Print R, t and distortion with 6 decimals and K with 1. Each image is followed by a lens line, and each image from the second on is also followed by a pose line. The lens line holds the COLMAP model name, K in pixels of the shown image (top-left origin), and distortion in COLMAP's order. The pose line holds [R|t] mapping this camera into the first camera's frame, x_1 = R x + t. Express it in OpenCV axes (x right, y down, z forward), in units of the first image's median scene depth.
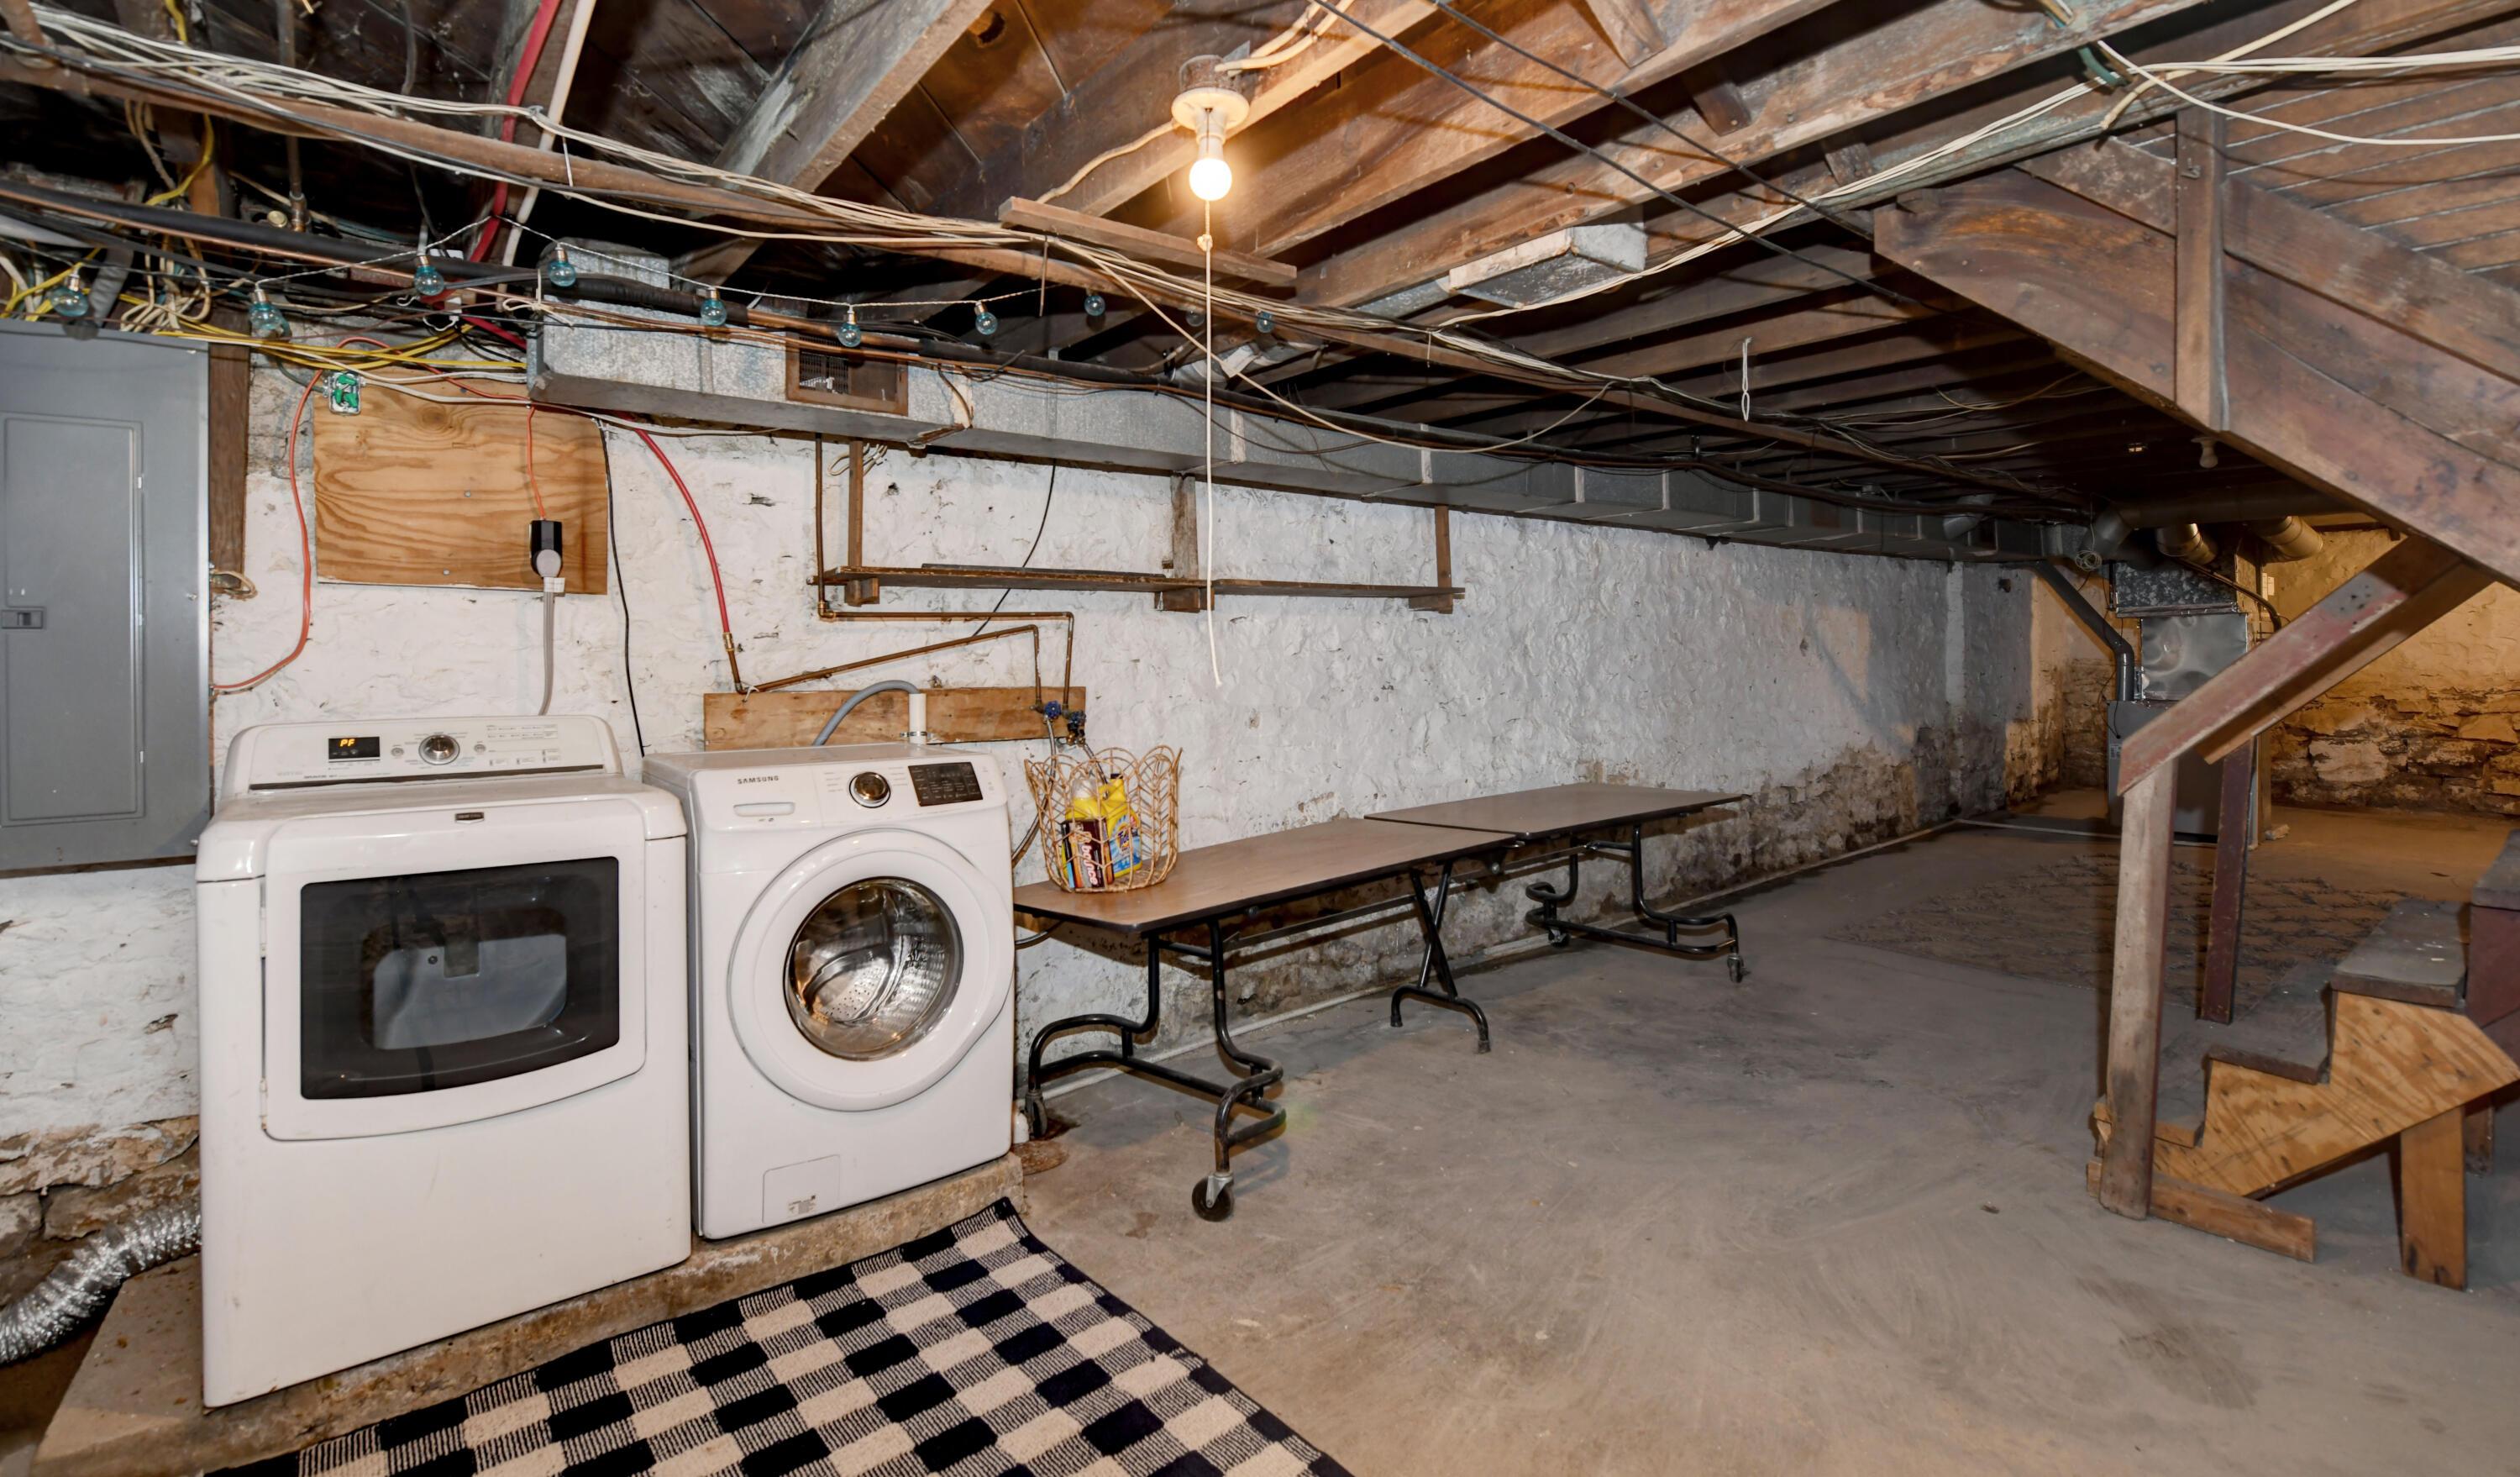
lens RADIAL K [[1111.5, 0, 1252.2], [0, 1111.5, 689.0], [0, 0, 1]] dist [0.000034, -0.007428]
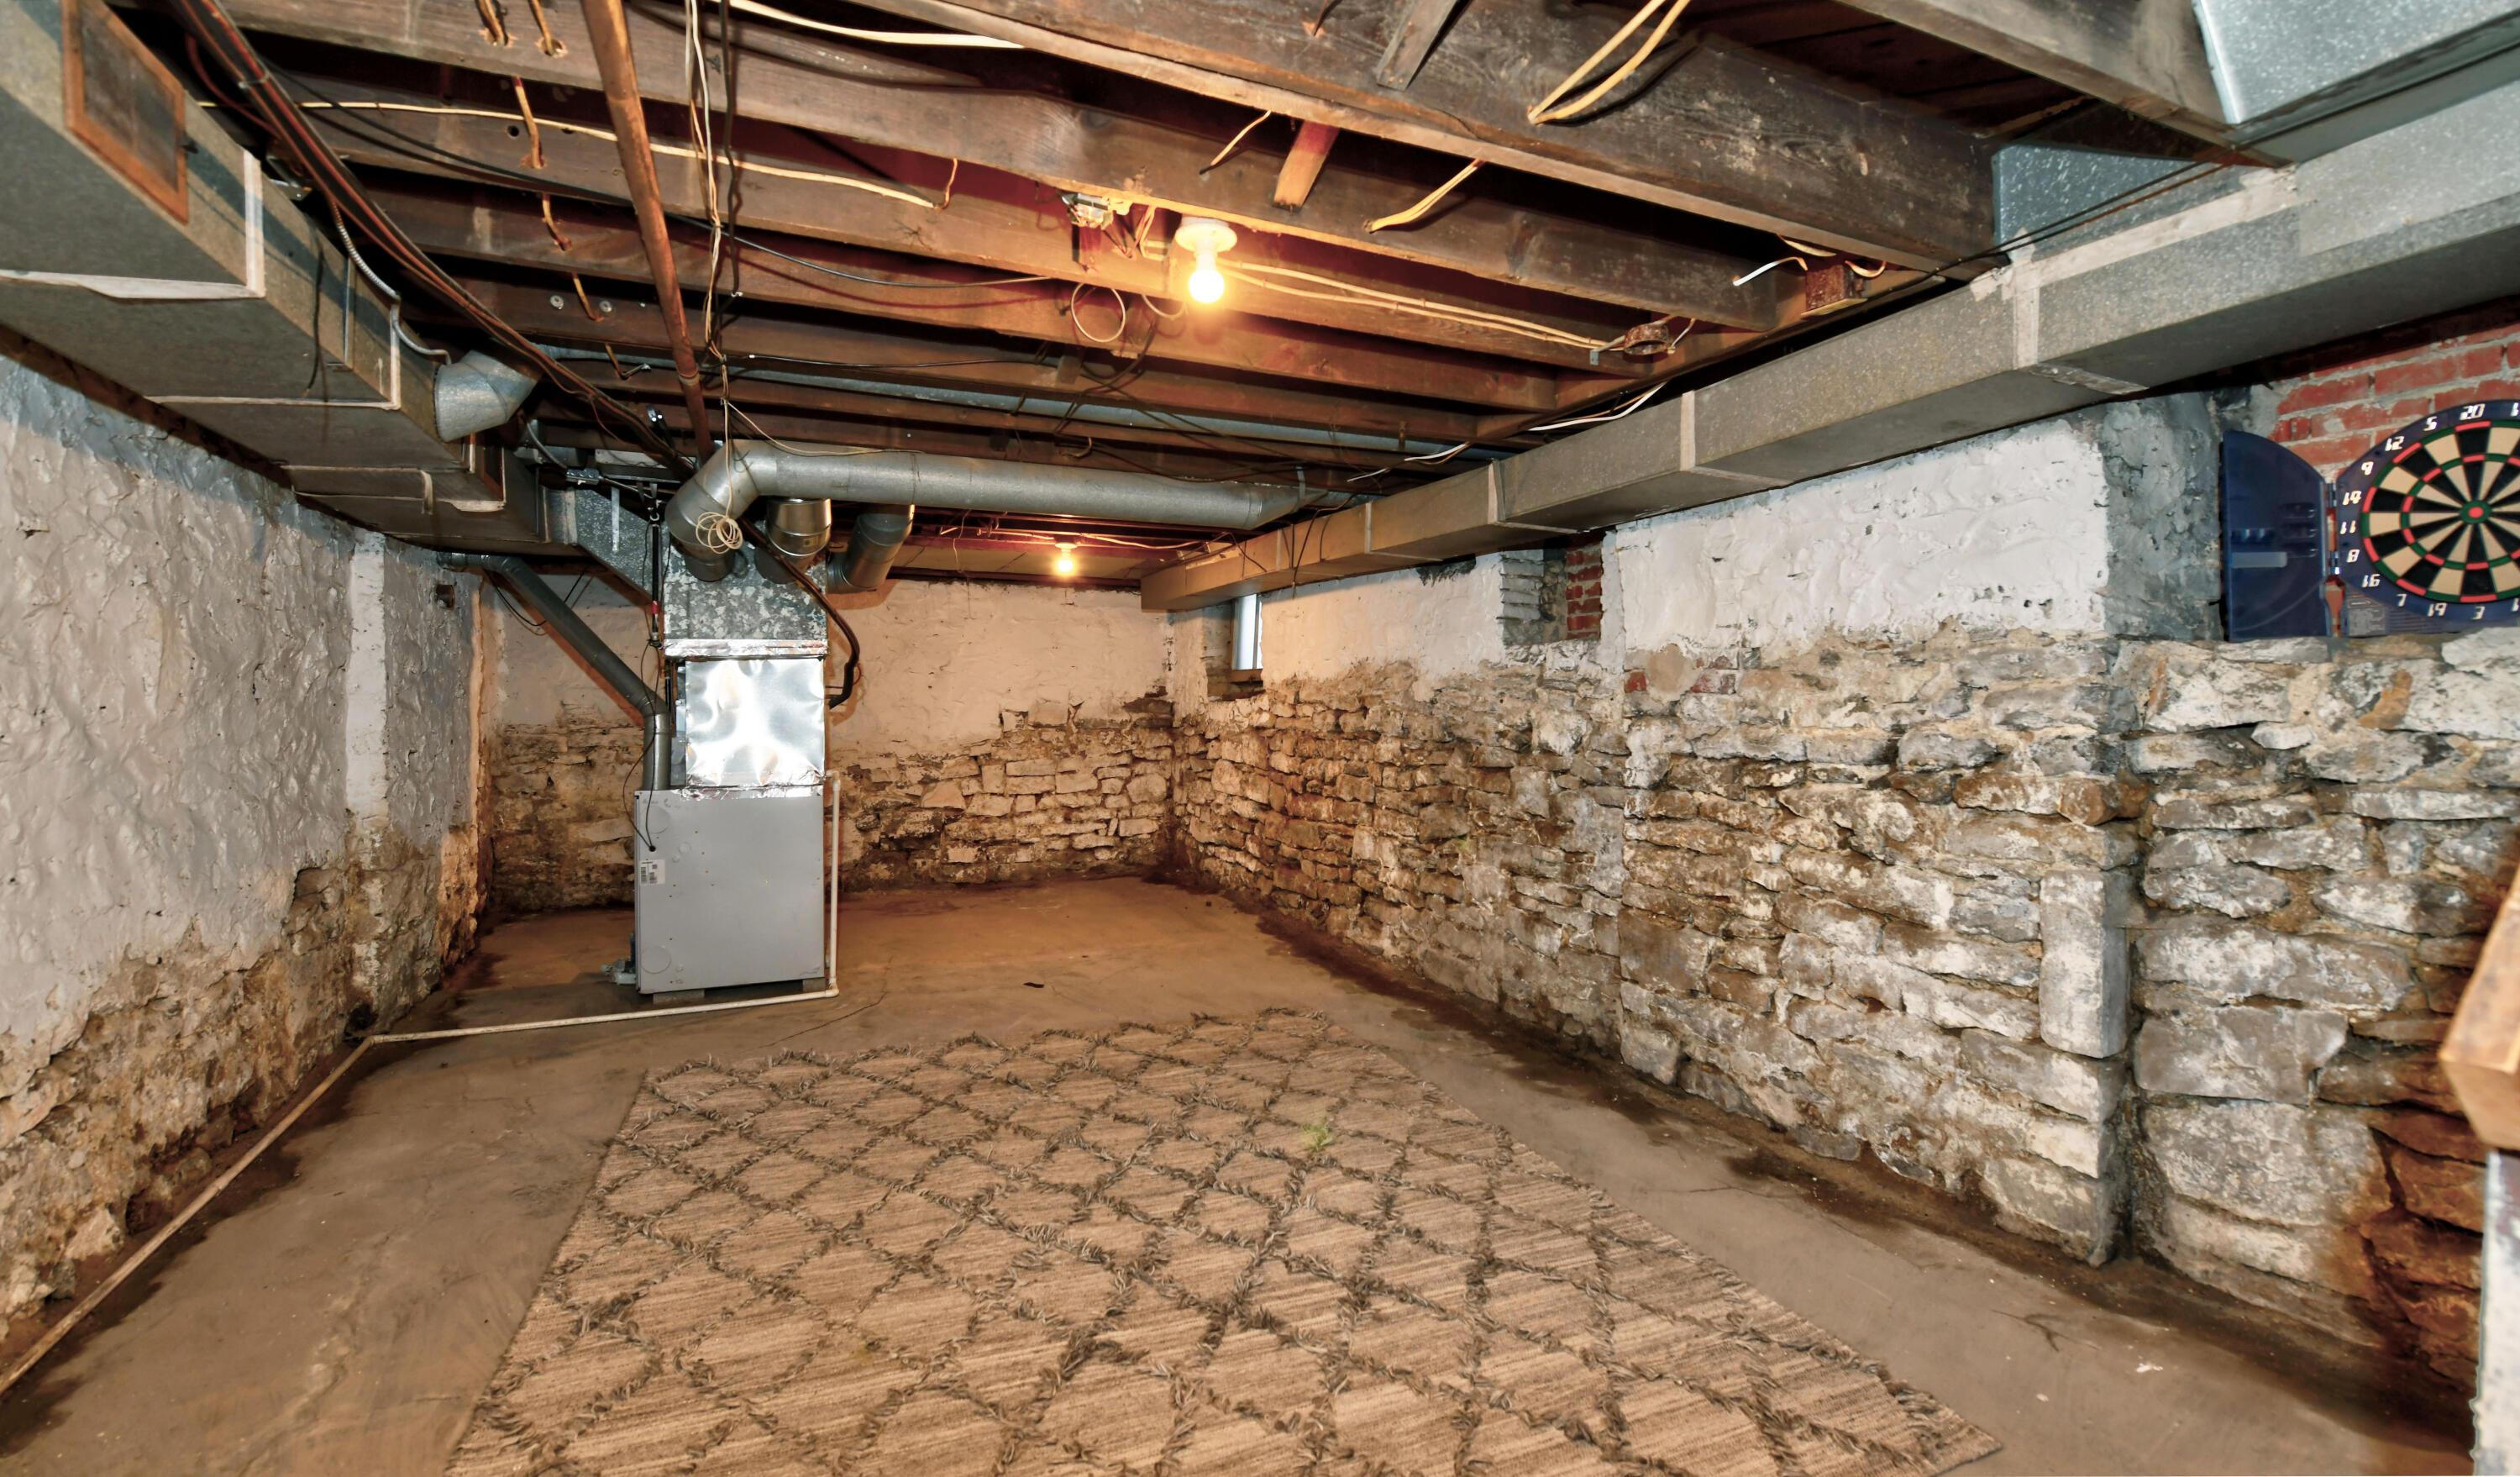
lens RADIAL K [[1111.5, 0, 1252.2], [0, 1111.5, 689.0], [0, 0, 1]] dist [0.000034, -0.007428]
pose [[0.239865, 0.029218, 0.970366, 0.238451], [0.032208, 0.998757, -0.038034, -0.011089], [-0.970272, 0.040377, 0.238626, 0.488357]]
